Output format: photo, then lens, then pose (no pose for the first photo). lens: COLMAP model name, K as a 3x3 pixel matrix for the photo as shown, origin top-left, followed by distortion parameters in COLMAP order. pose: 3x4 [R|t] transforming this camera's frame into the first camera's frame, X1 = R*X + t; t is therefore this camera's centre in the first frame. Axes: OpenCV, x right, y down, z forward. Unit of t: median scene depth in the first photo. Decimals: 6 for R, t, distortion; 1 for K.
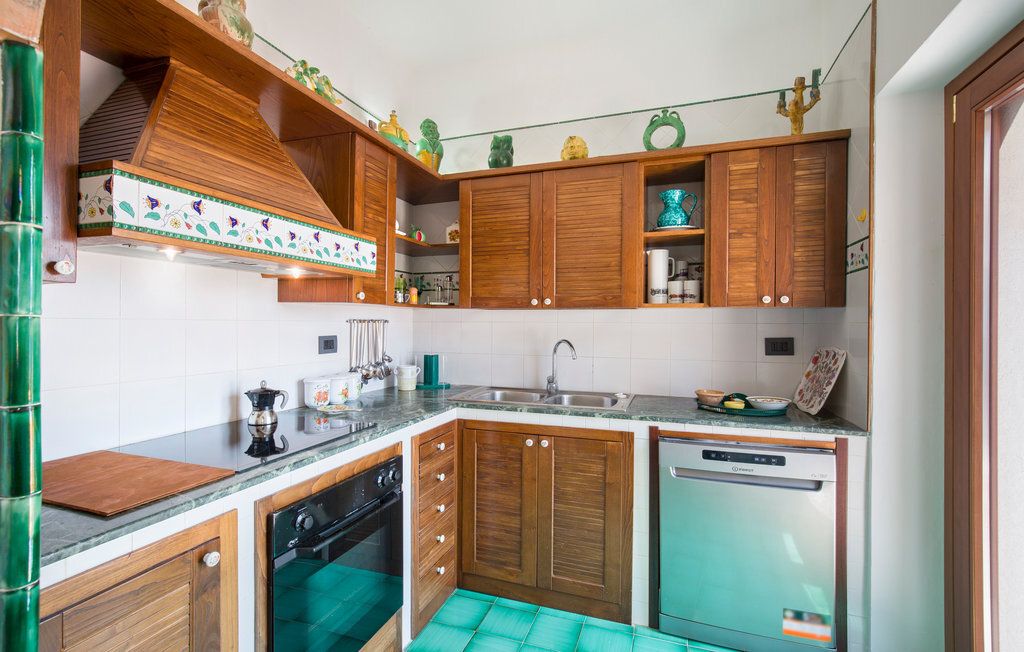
lens RADIAL K [[469.5, 0, 505.7], [0, 469.5, 323.6], [0, 0, 1]] dist [-0.004906, 0.001312]
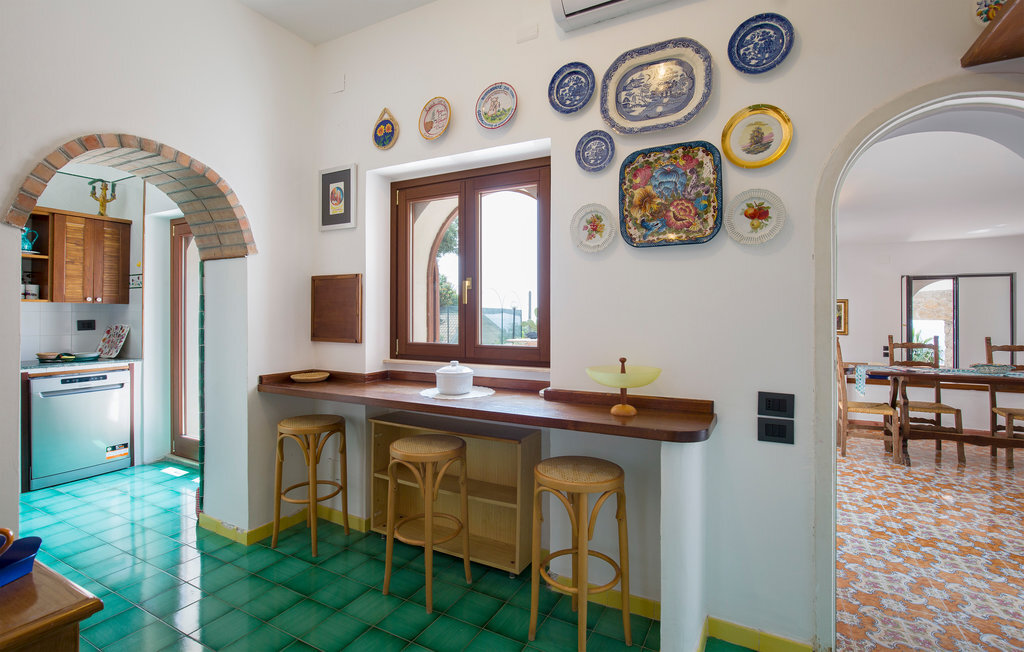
lens RADIAL K [[495.1, 0, 506.7], [0, 495.1, 317.4], [0, 0, 1]] dist [-0.028639, 0.001021]
pose [[0.182048, -0.006683, 0.983267, -1.075044], [-0.002701, 0.999970, 0.007297, 0.003341], [-0.983286, -0.003984, 0.182024, -1.027227]]
